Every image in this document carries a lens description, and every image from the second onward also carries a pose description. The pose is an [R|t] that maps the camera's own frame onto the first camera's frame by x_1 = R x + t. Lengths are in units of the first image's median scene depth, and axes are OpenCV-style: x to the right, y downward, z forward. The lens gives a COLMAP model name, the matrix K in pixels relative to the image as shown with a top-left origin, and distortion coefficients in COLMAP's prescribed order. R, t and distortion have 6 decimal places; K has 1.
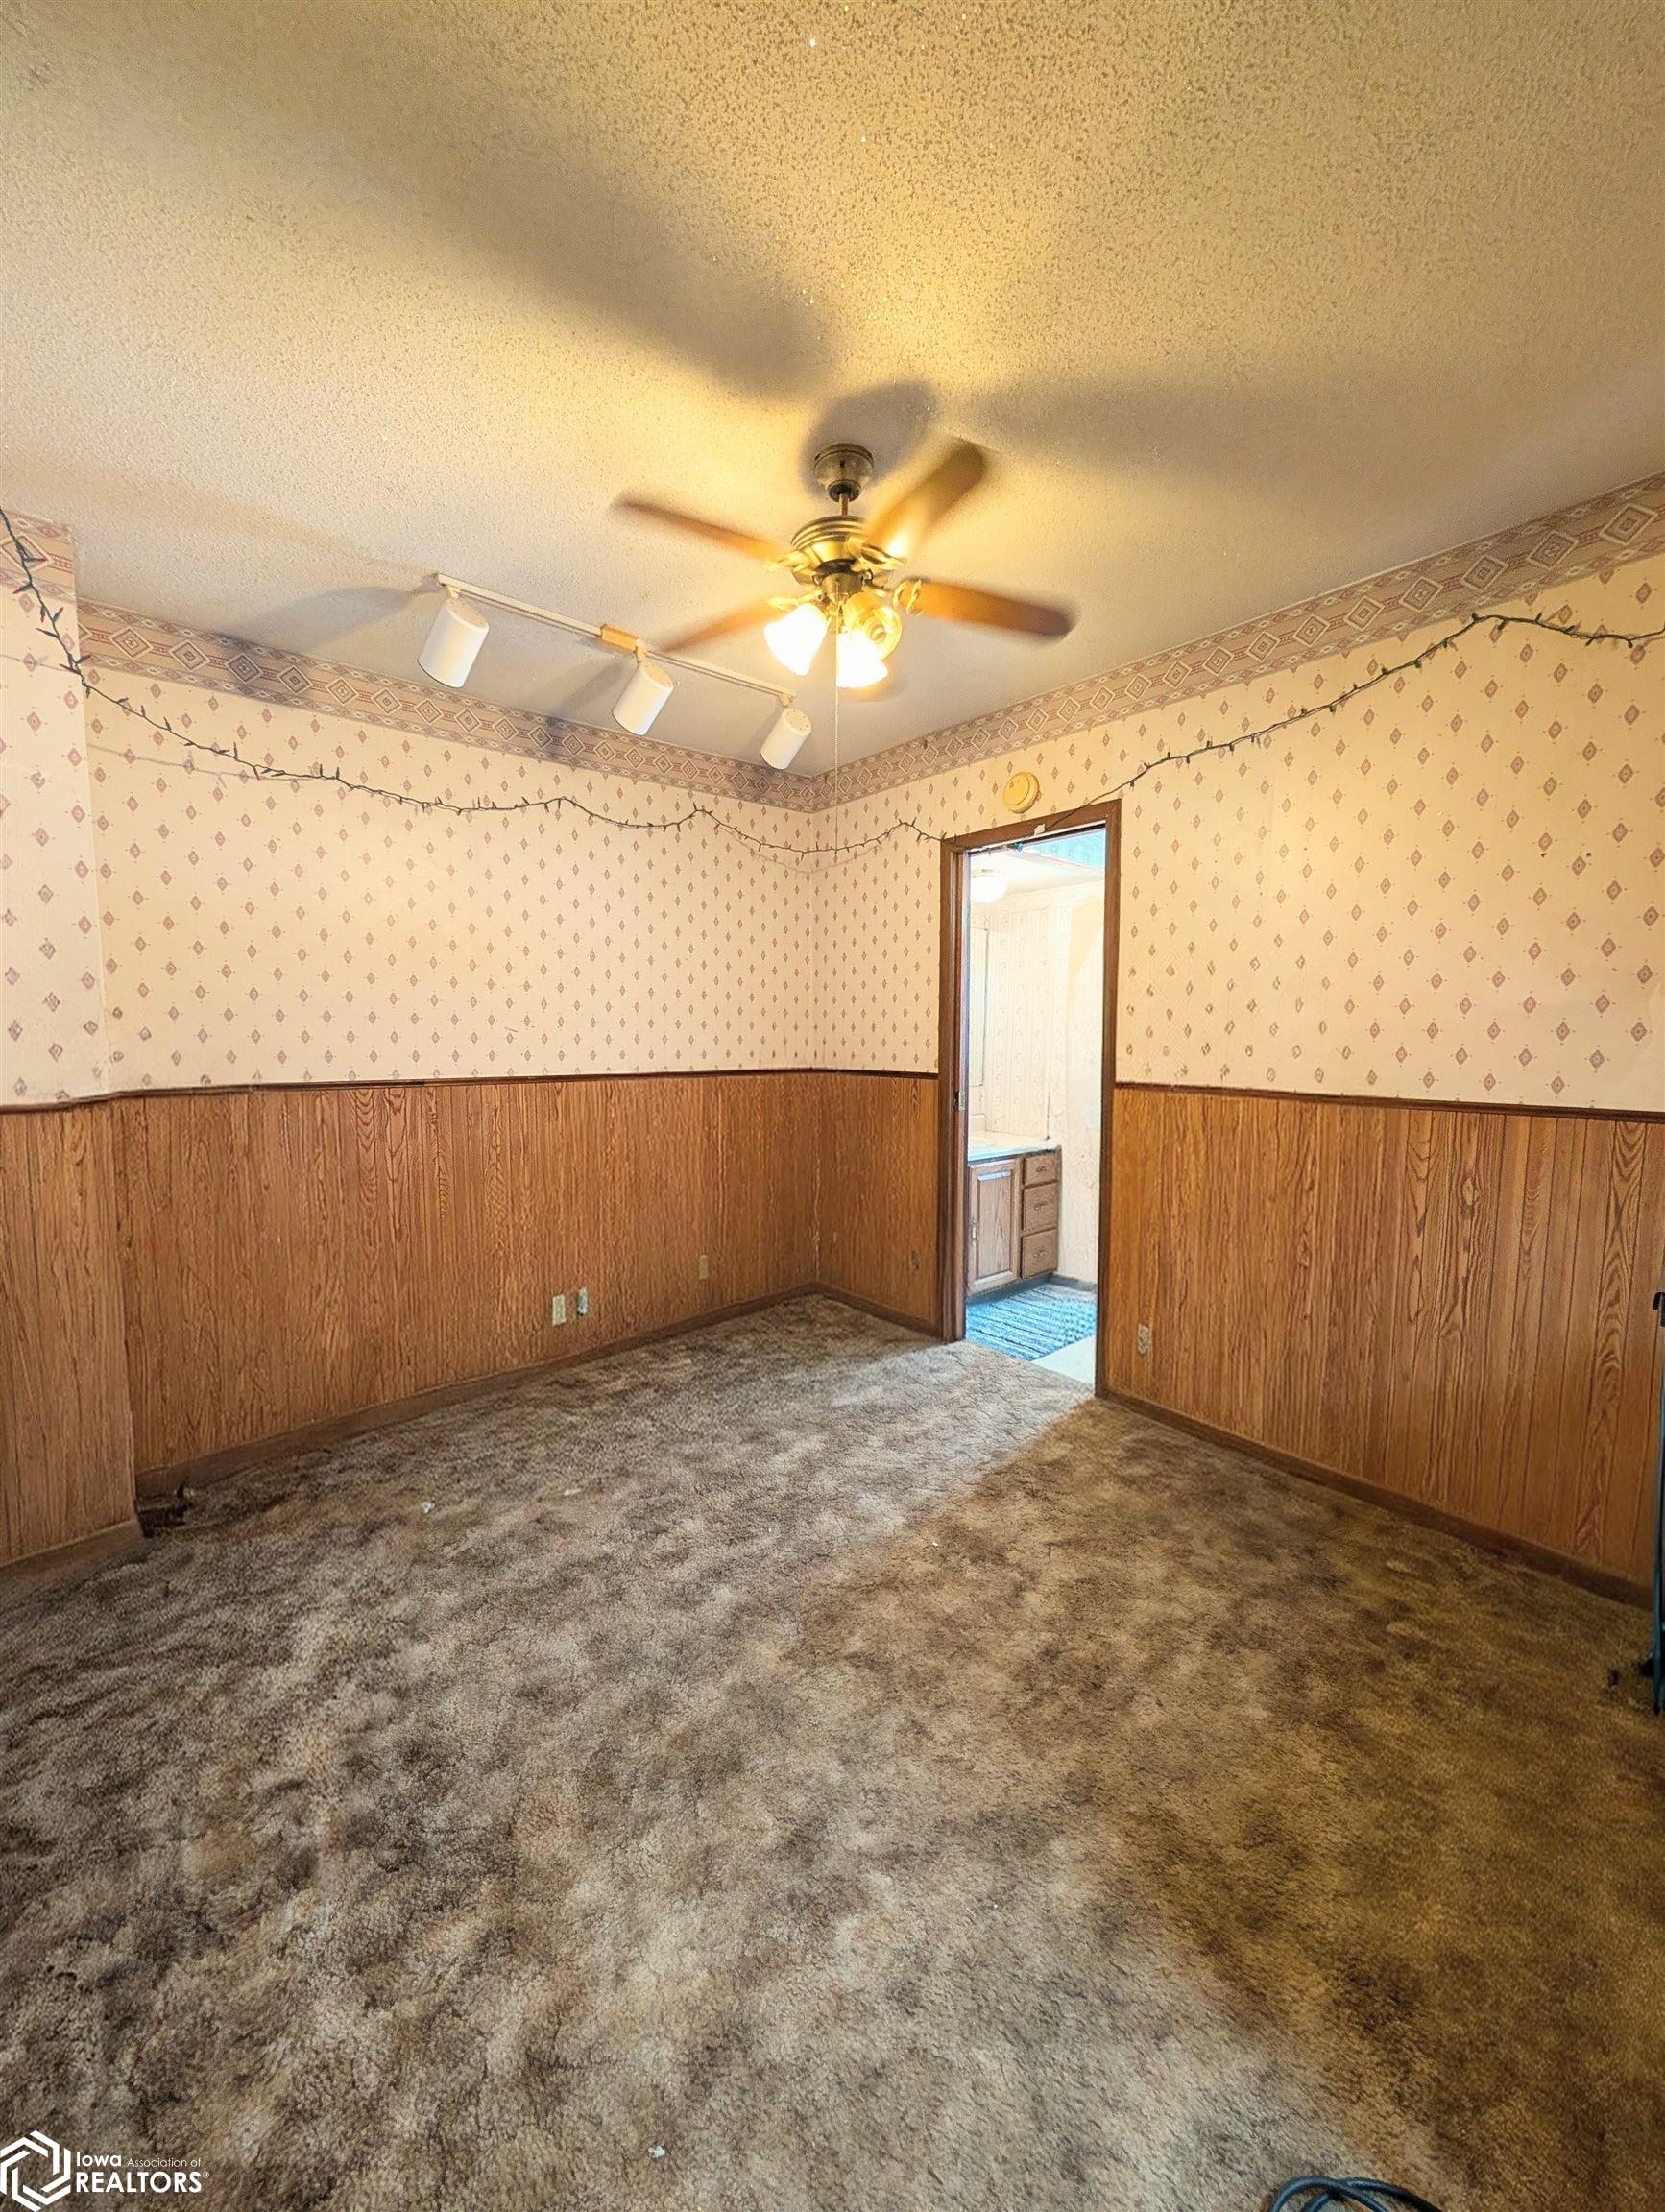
lens RADIAL K [[831.8, 0, 832.5], [0, 831.8, 1106.0], [0, 0, 1]] dist [0.001666, 0.000055]
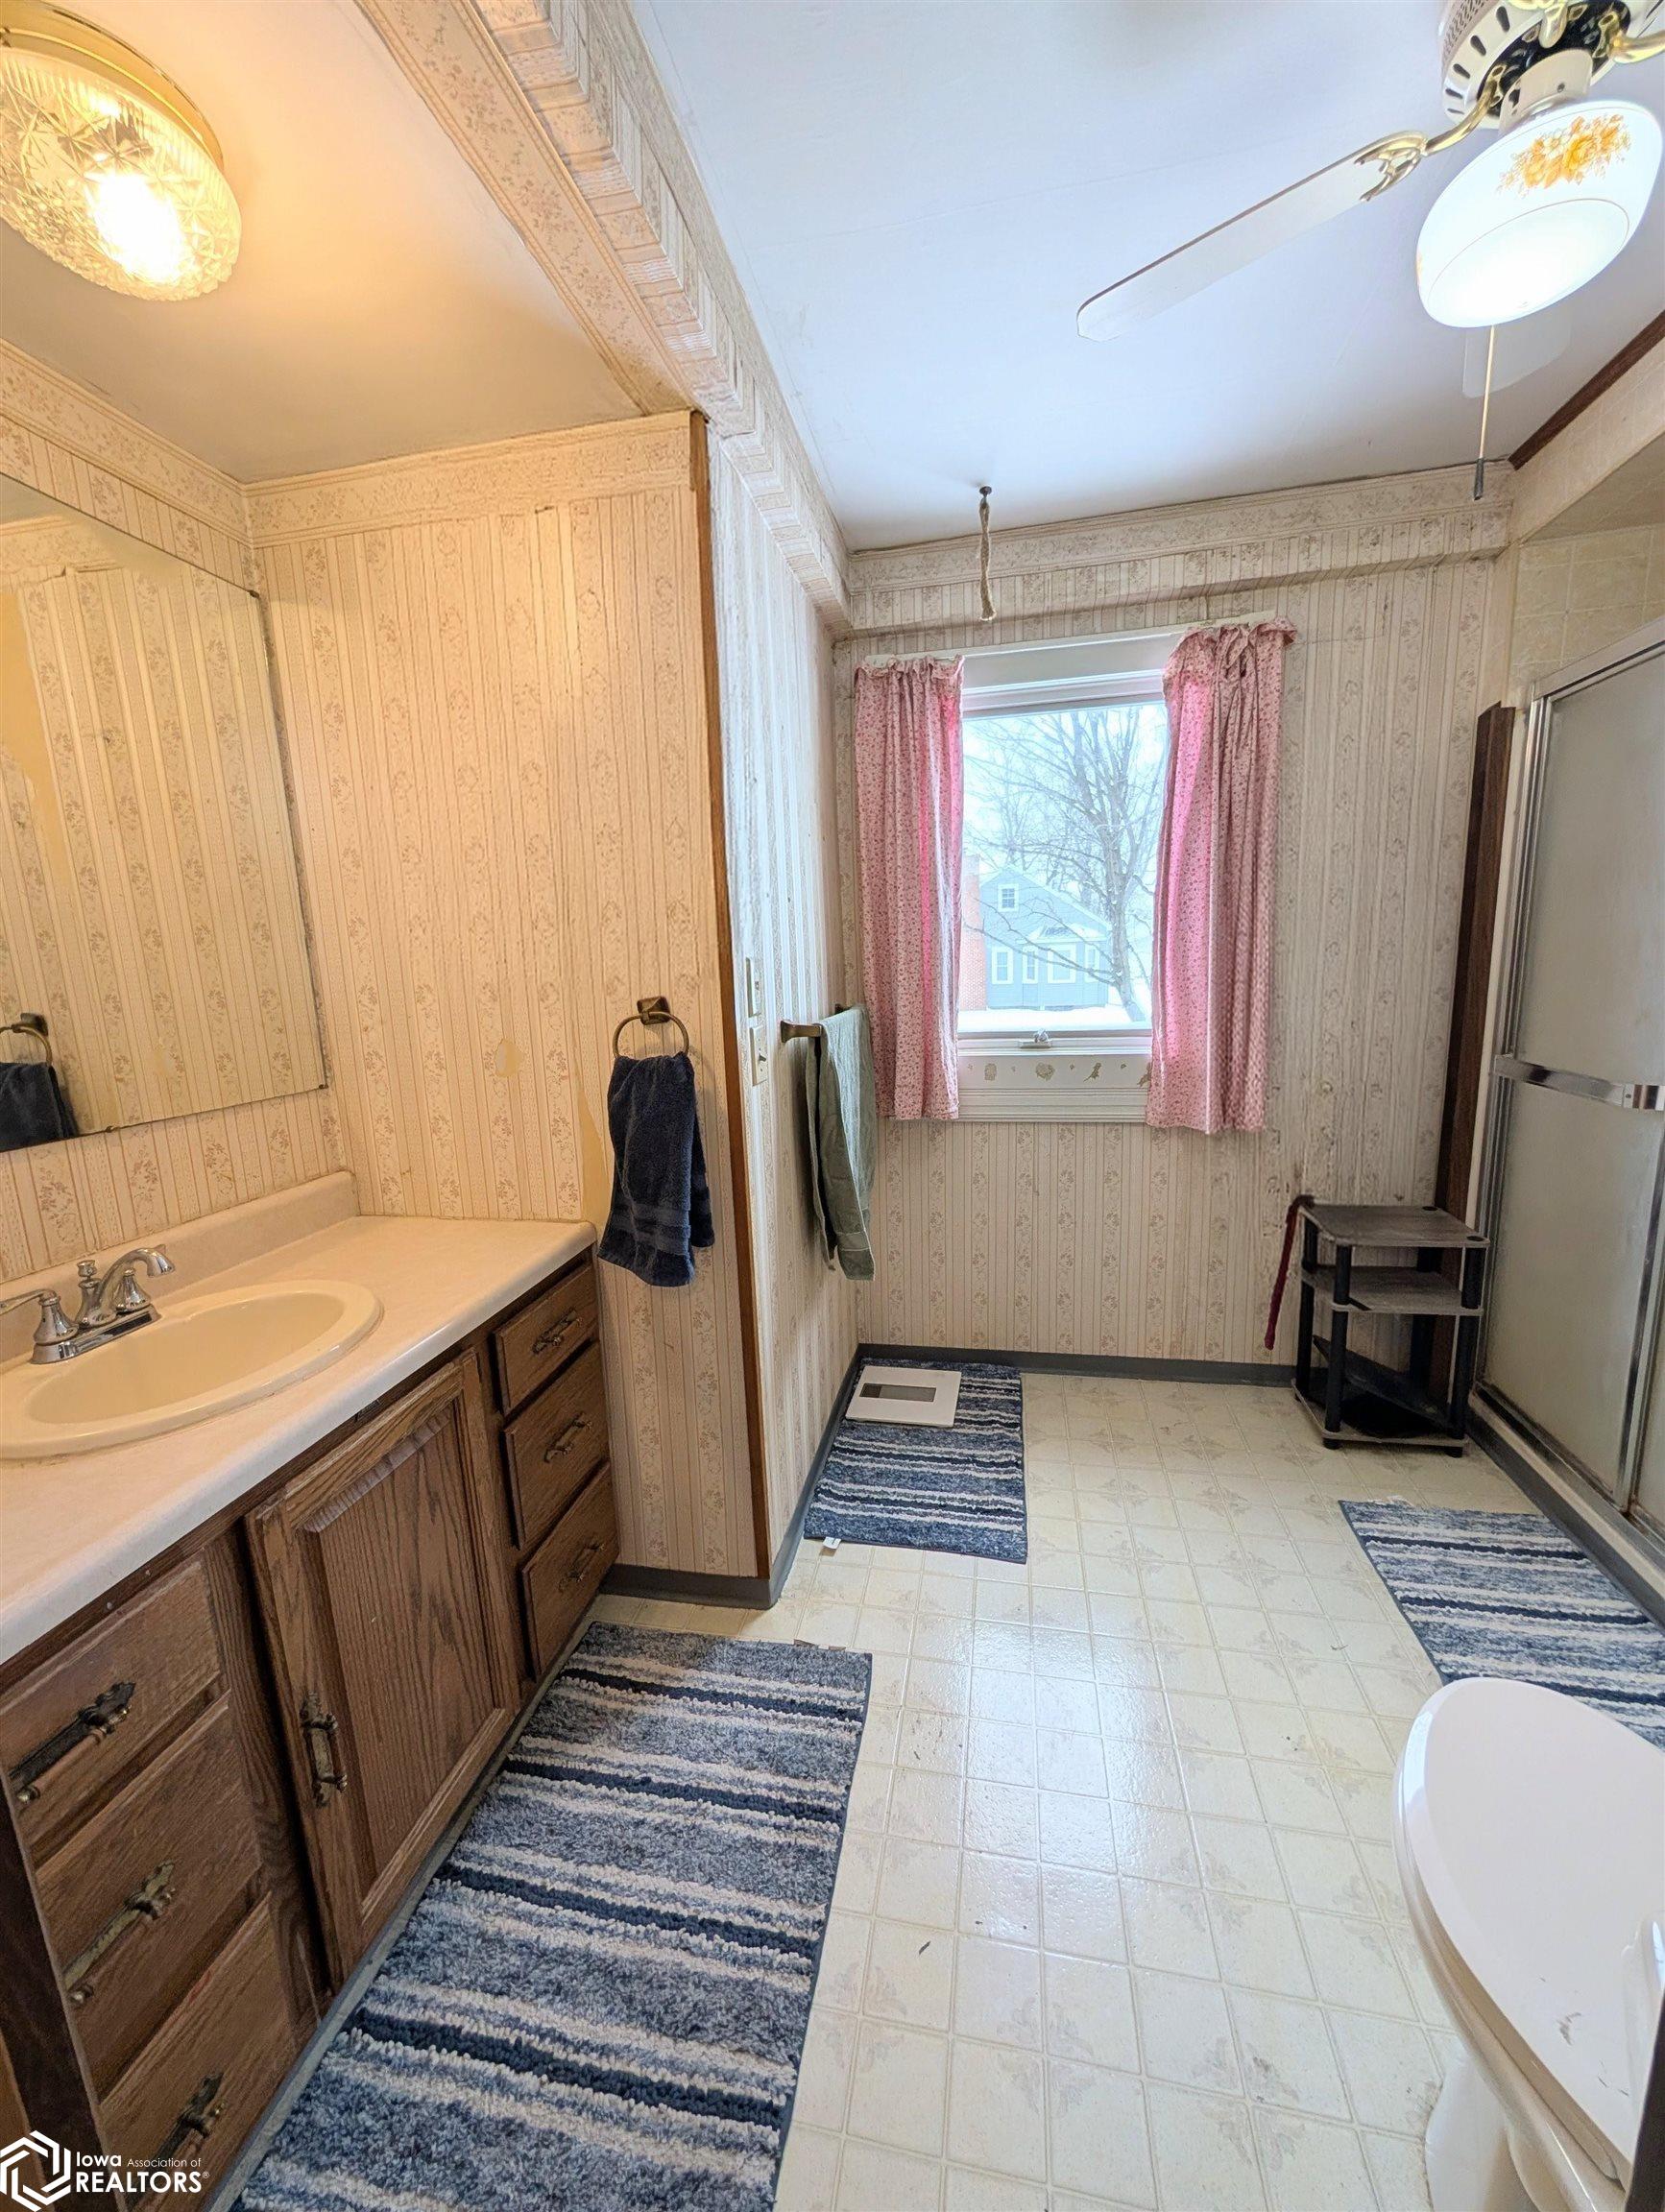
lens RADIAL K [[831.8, 0, 832.5], [0, 831.8, 1106.0], [0, 0, 1]] dist [0.001666, 0.000055]
pose [[0.799977, -0.149778, 0.581037, 0.167505], [0.107948, 0.988470, 0.106181, -0.035588], [-0.590241, -0.022221, 0.806921, 0.687539]]
